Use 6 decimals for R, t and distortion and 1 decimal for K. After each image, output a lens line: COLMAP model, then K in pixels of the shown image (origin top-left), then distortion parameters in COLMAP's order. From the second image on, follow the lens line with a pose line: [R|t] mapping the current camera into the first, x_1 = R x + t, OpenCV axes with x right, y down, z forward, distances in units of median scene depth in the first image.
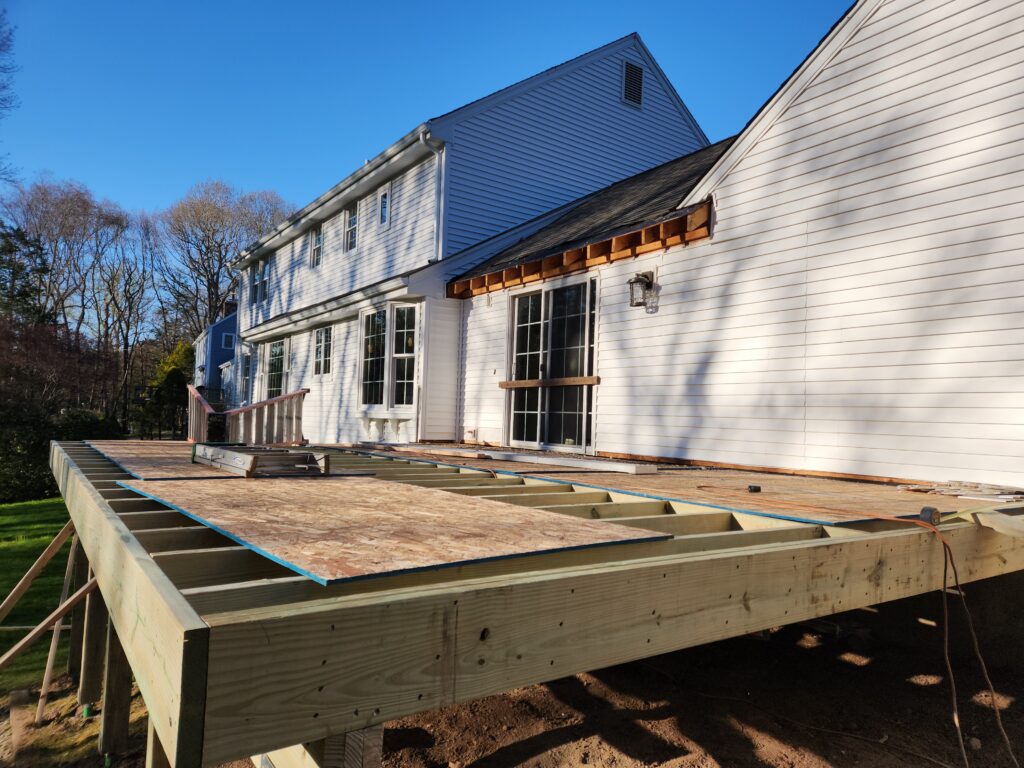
lens RADIAL K [[687.1, 0, 513.0], [0, 687.1, 385.1], [0, 0, 1]] dist [0.001735, -0.000057]
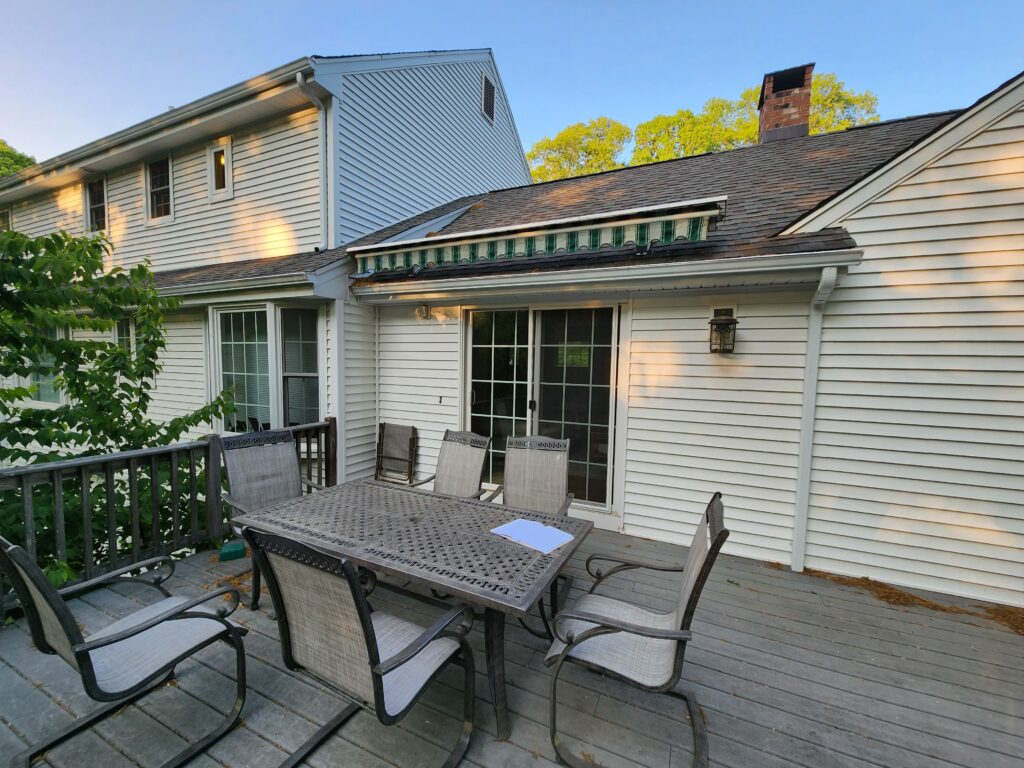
lens RADIAL K [[413.3, 0, 515.2], [0, 413.3, 388.1], [0, 0, 1]] dist [-0.001963, -0.000293]
pose [[0.859948, -0.048594, 0.508063, -0.209254], [-0.019756, 0.991542, 0.128275, -0.100210], [-0.509999, -0.120347, 0.851715, 0.532906]]
